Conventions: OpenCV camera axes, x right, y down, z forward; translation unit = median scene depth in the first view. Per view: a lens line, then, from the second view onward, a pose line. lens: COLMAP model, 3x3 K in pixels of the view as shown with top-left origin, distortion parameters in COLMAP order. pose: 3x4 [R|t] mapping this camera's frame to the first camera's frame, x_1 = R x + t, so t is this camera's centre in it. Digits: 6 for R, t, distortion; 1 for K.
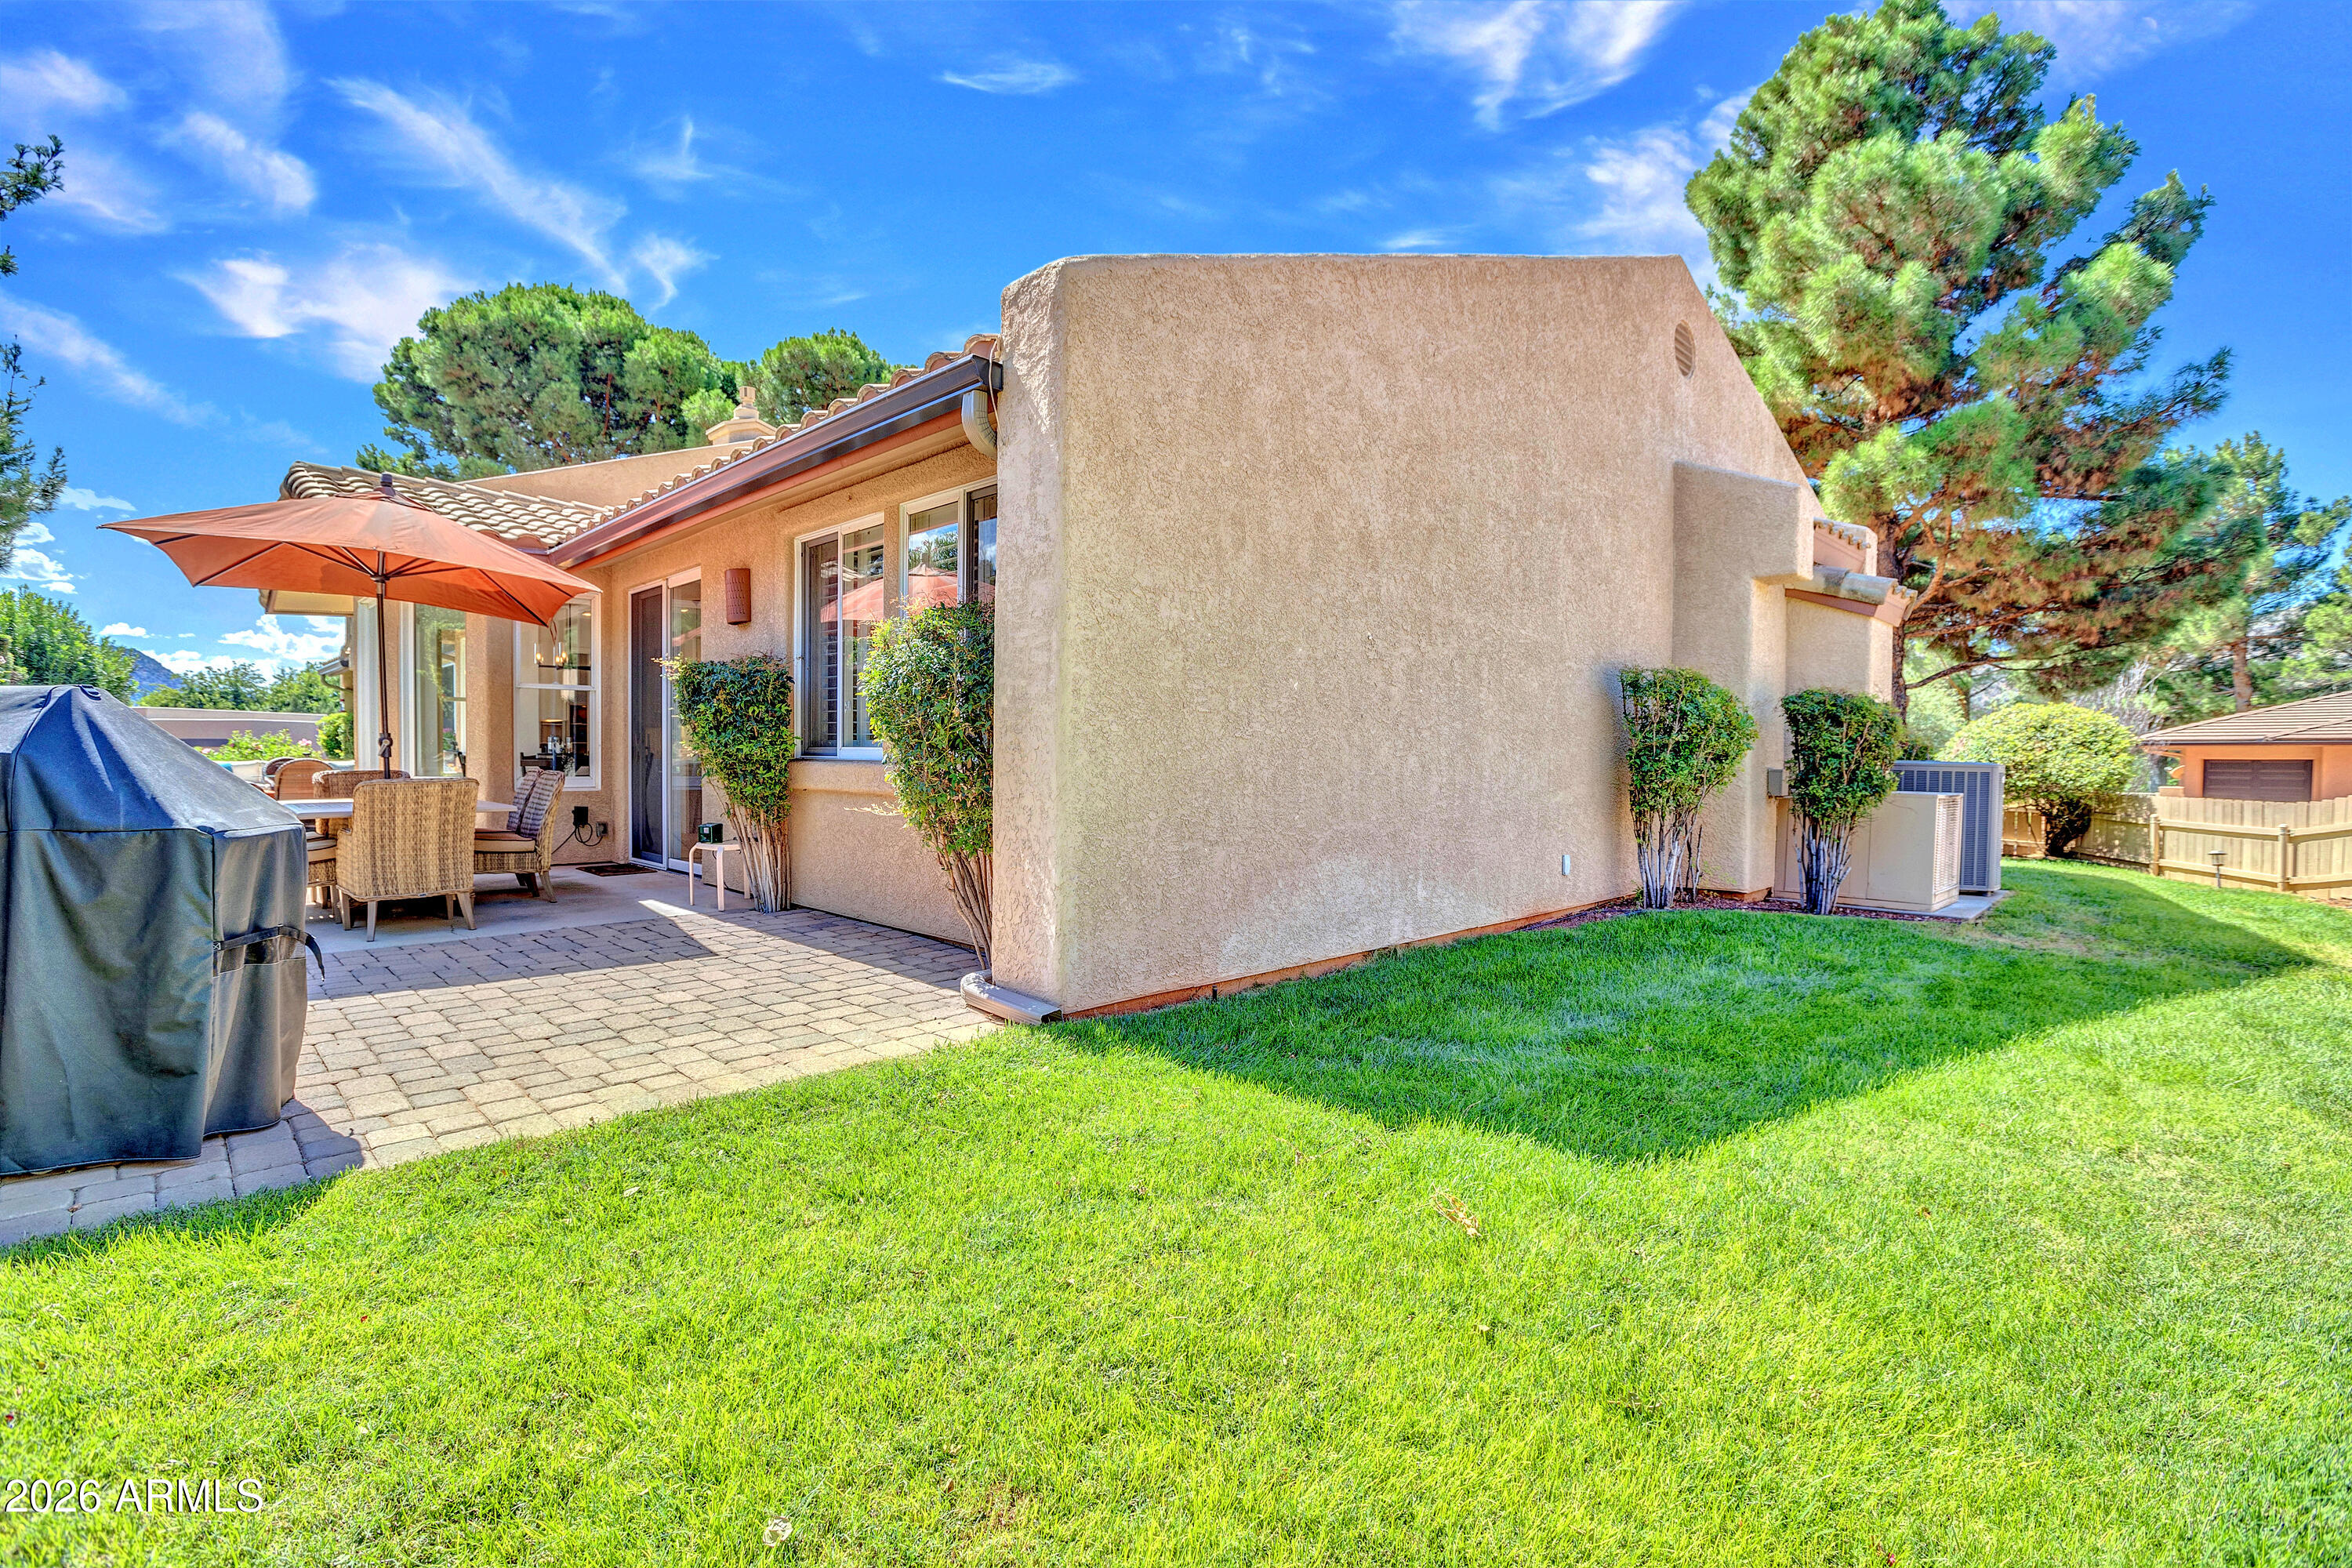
lens RADIAL K [[1111.3, 0, 1162.1], [0, 1111.3, 770.0], [0, 0, 1]] dist [-0.048740, 0.014195]
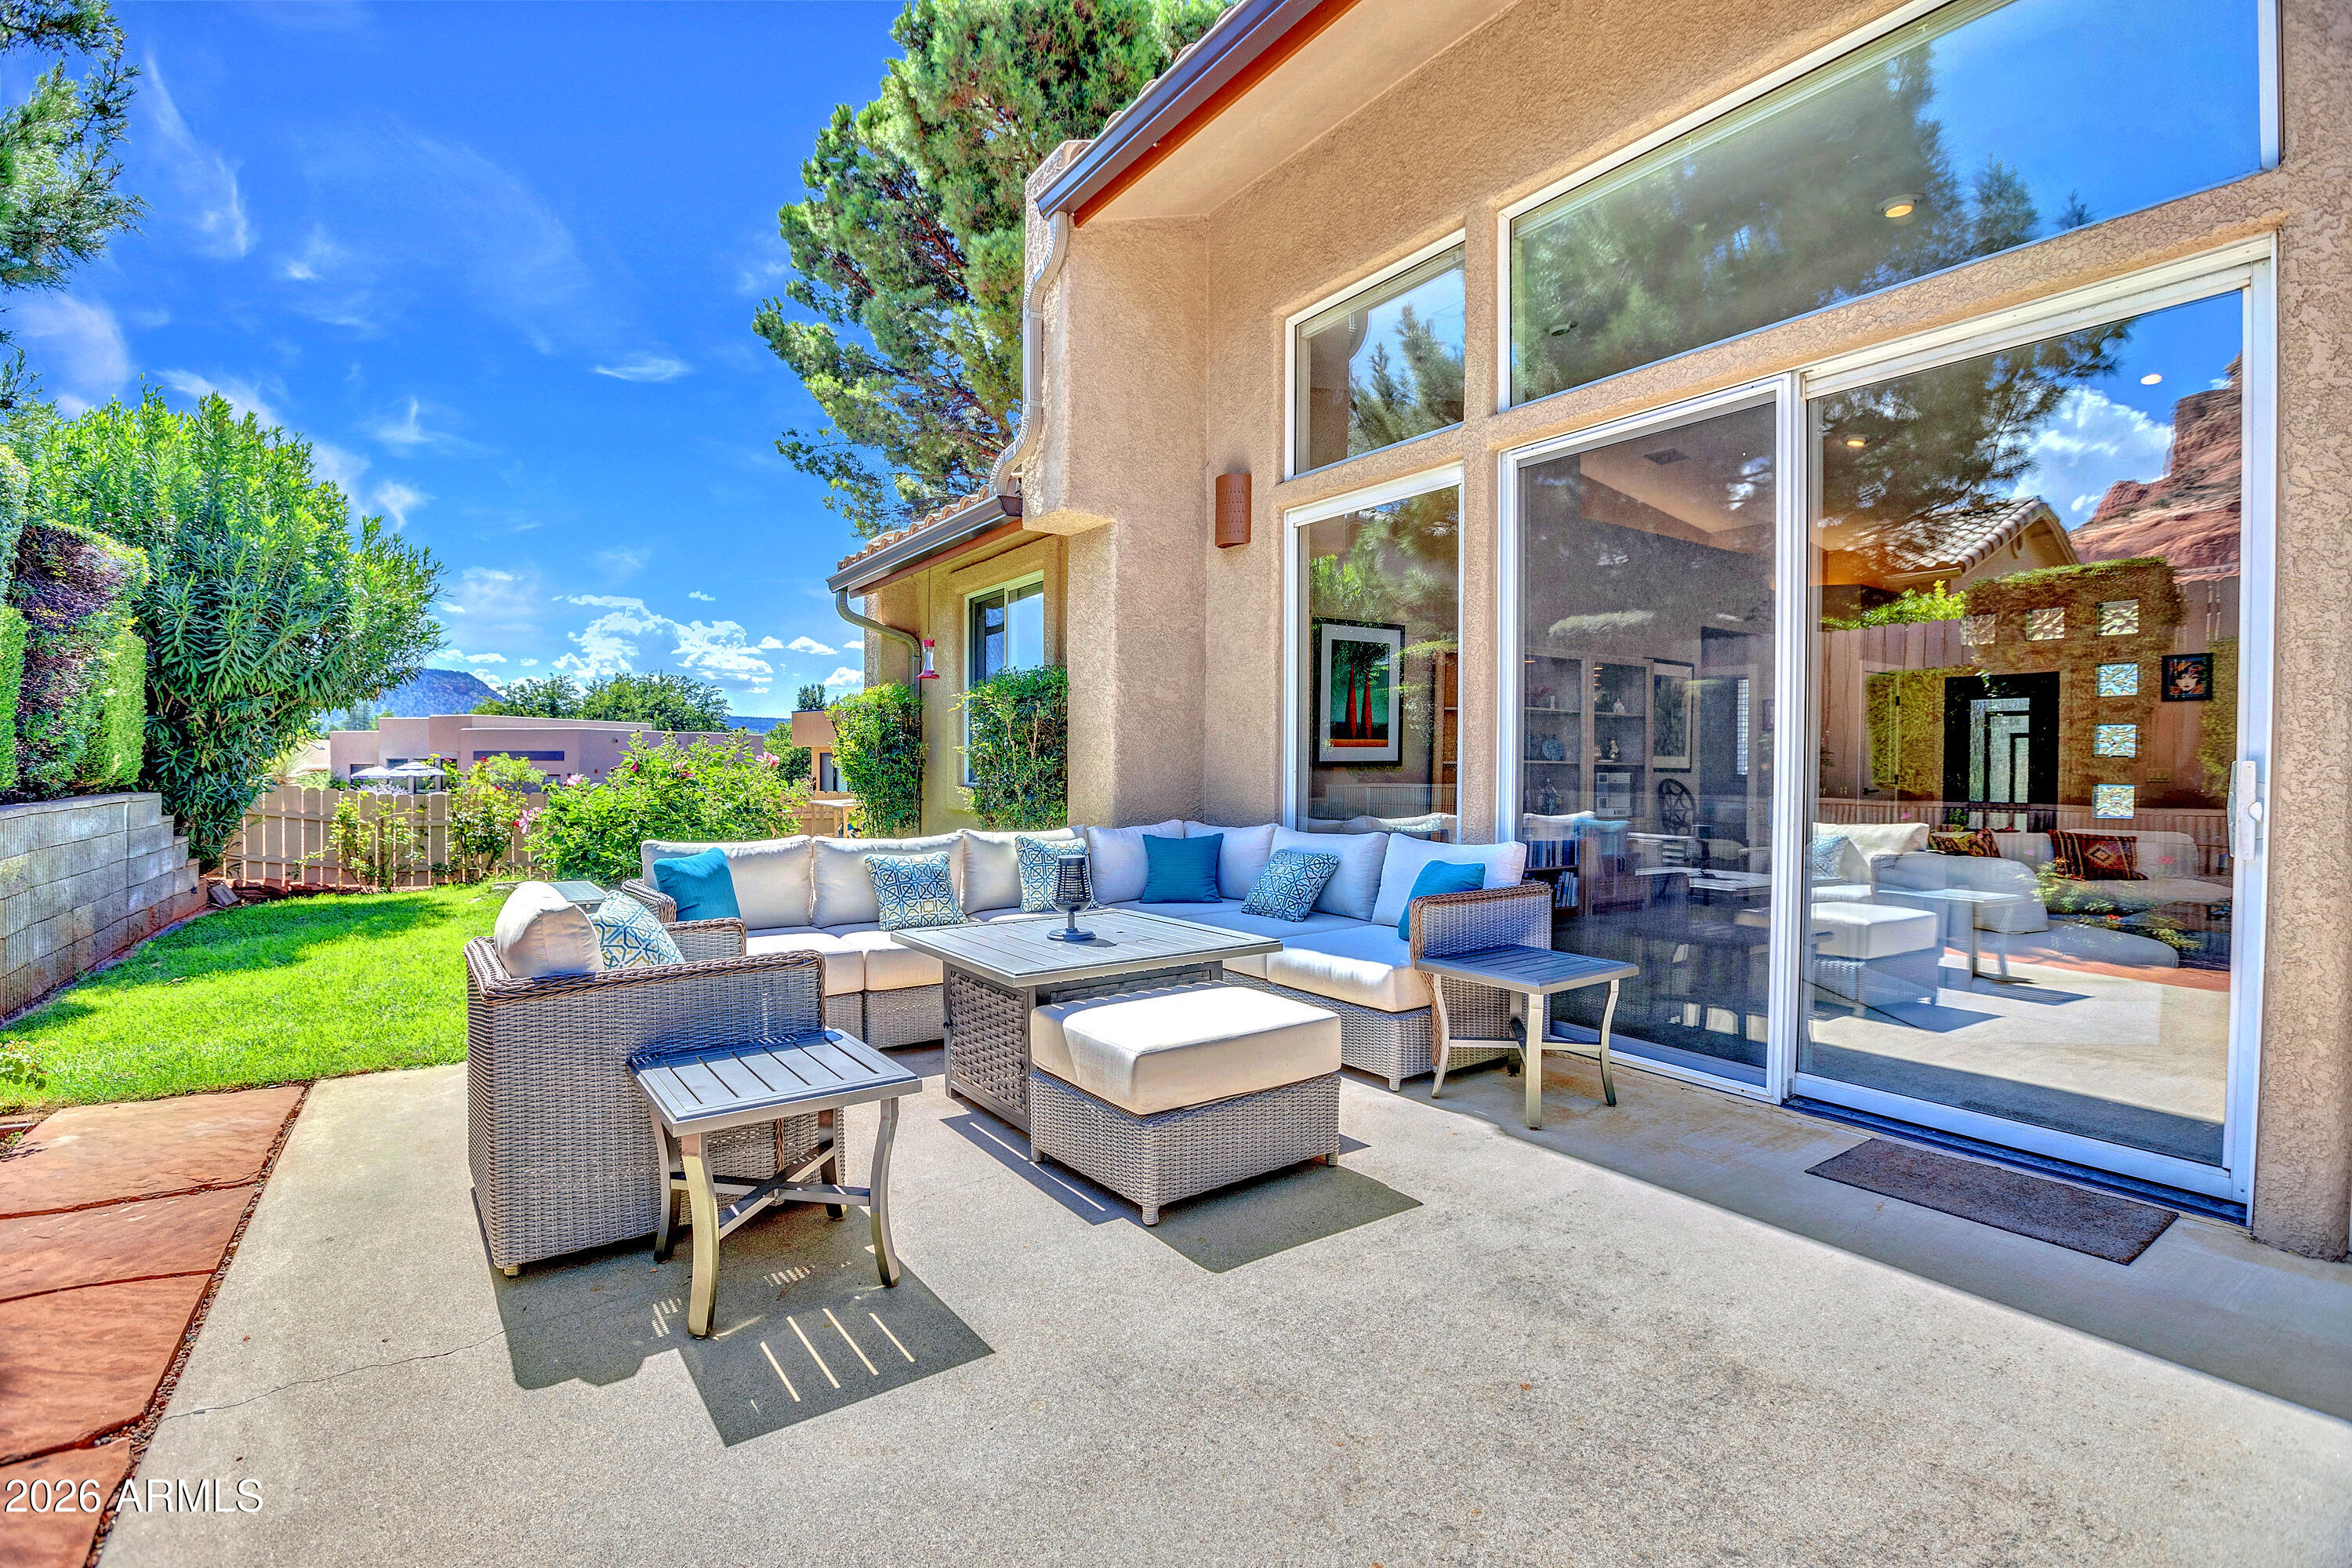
lens RADIAL K [[1111.3, 0, 1162.1], [0, 1111.3, 770.0], [0, 0, 1]] dist [-0.048740, 0.014195]
pose [[0.980771, 0.002982, -0.195138, -1.223145], [-0.004831, 0.999948, -0.009002, -0.040429], [0.195101, 0.009771, 0.980734, 1.320424]]
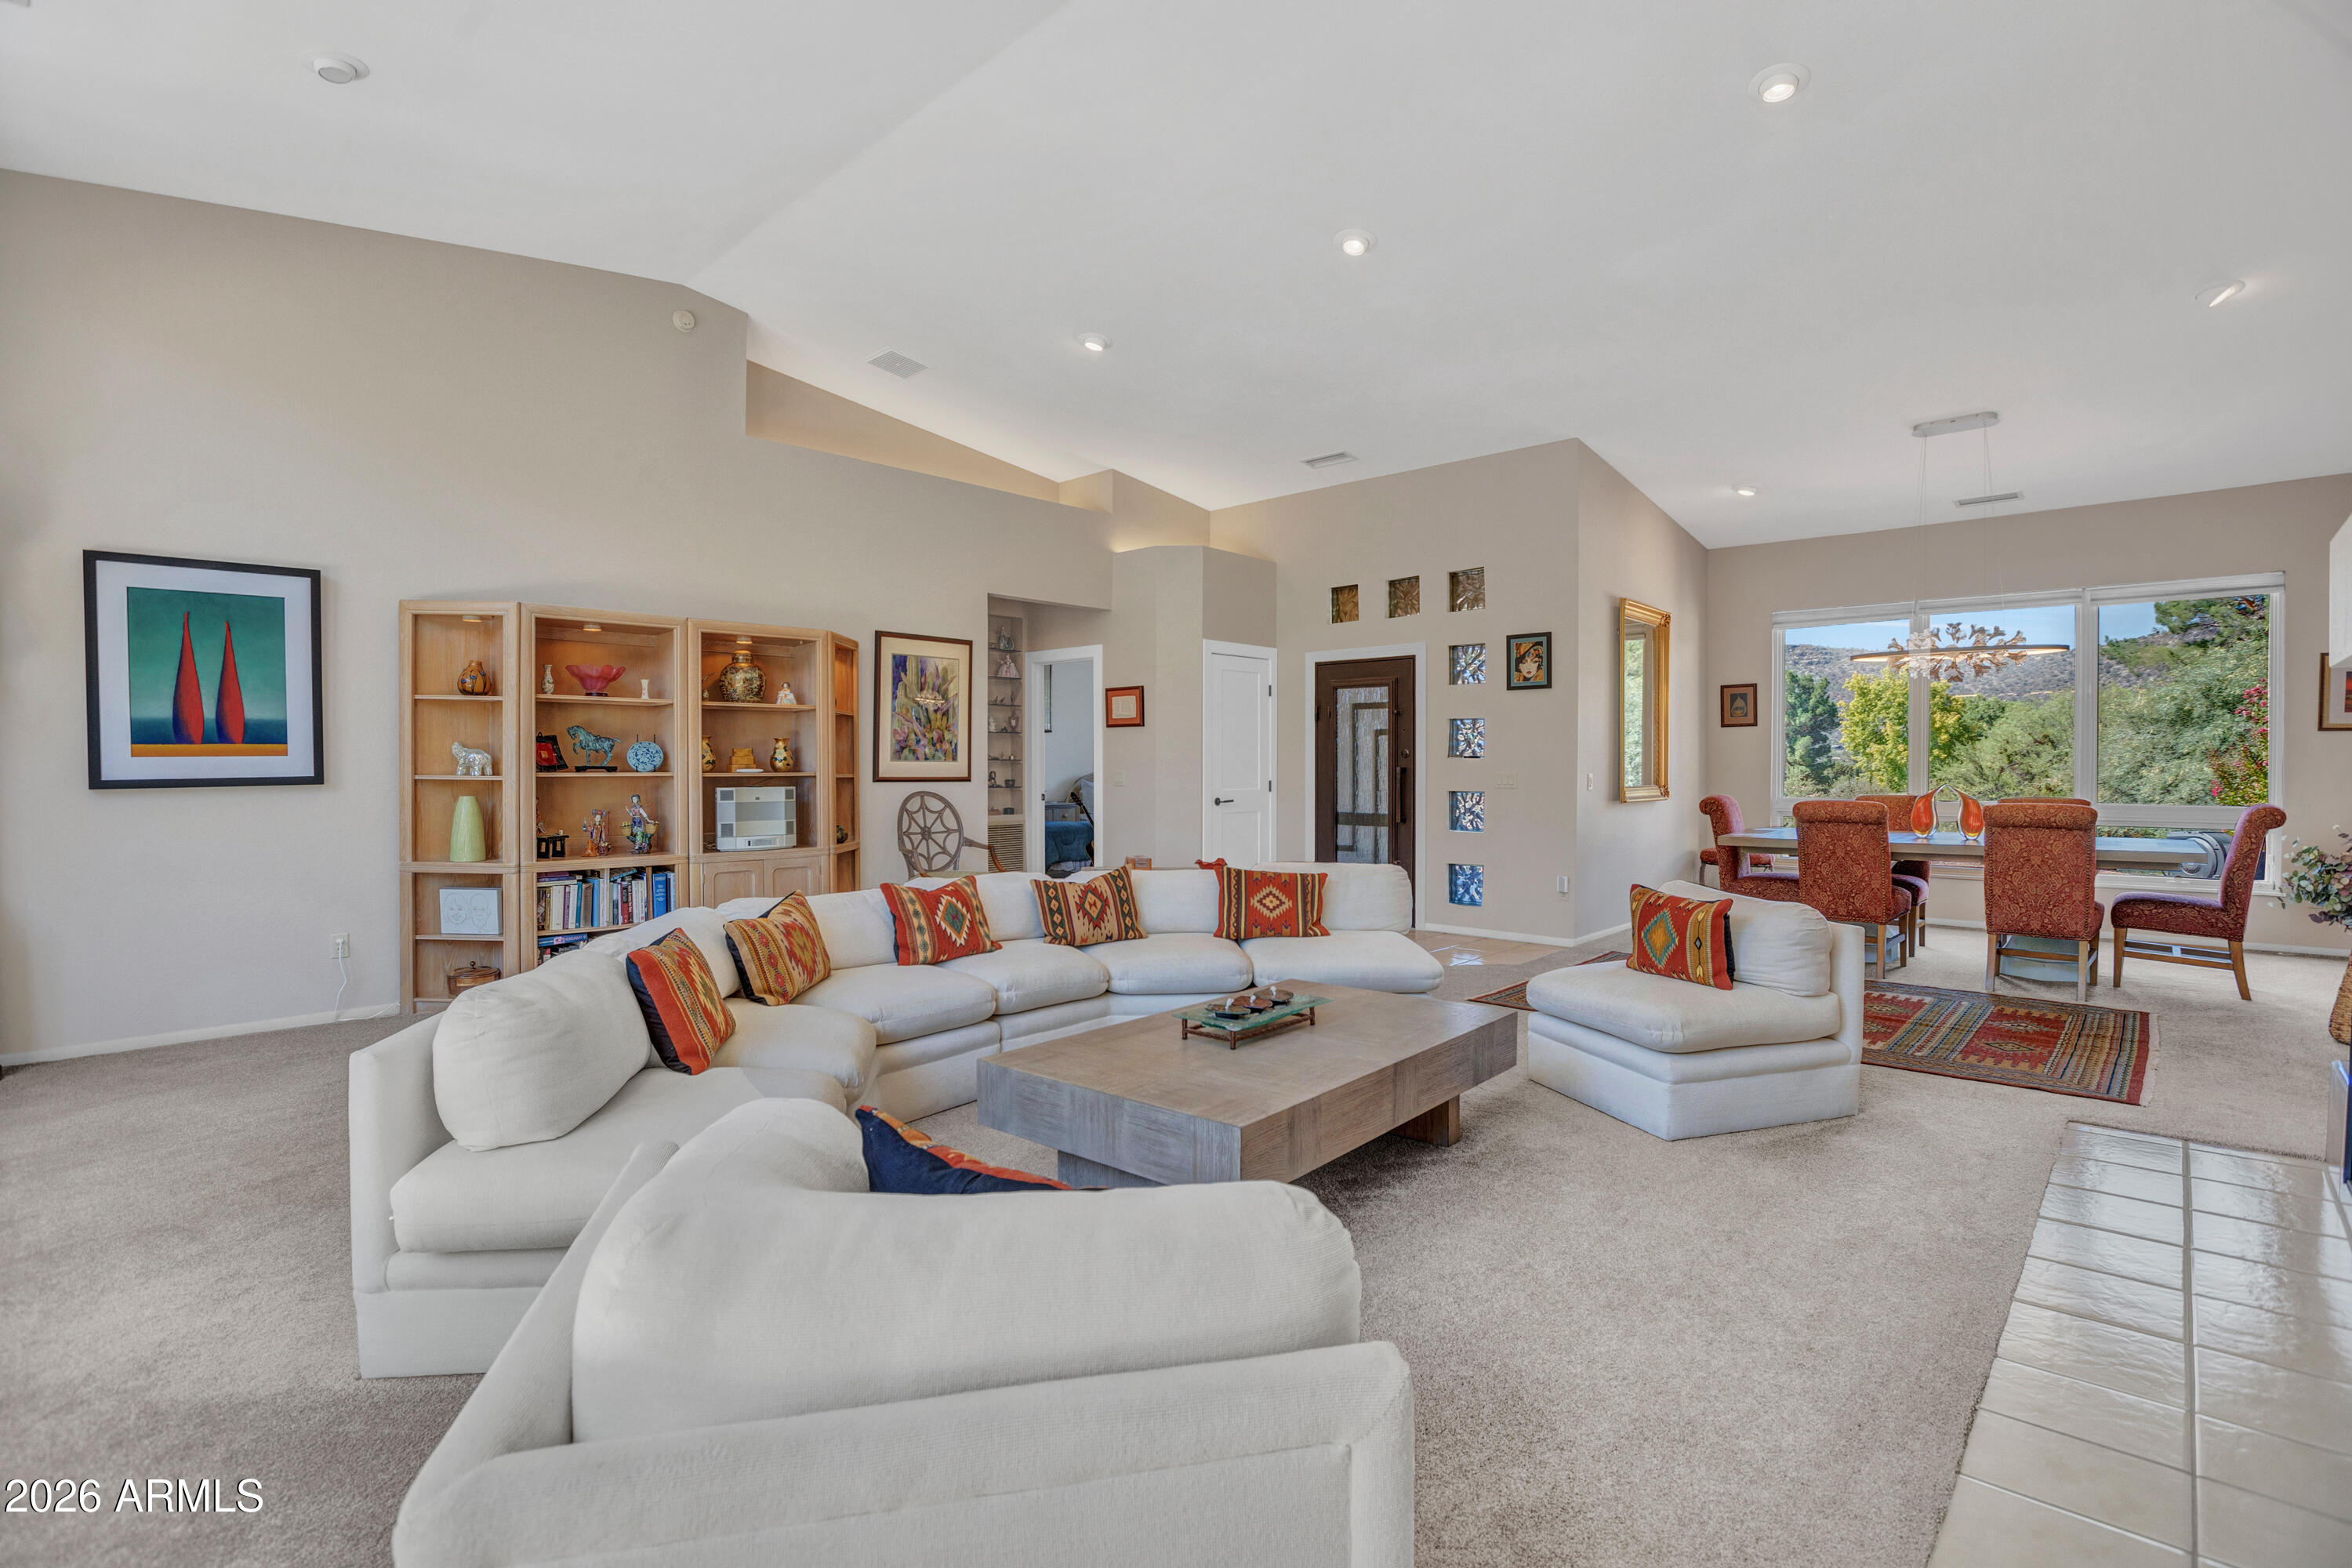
lens RADIAL K [[1114.9, 0, 1140.5], [0, 1114.9, 774.9], [0, 0, 1]] dist [-0.048718, 0.017453]
pose [[0.999950, -0.007369, 0.006825, -0.844508], [0.007400, 0.999962, -0.004579, -0.050260], [-0.006791, 0.004629, 0.999966, 1.601240]]
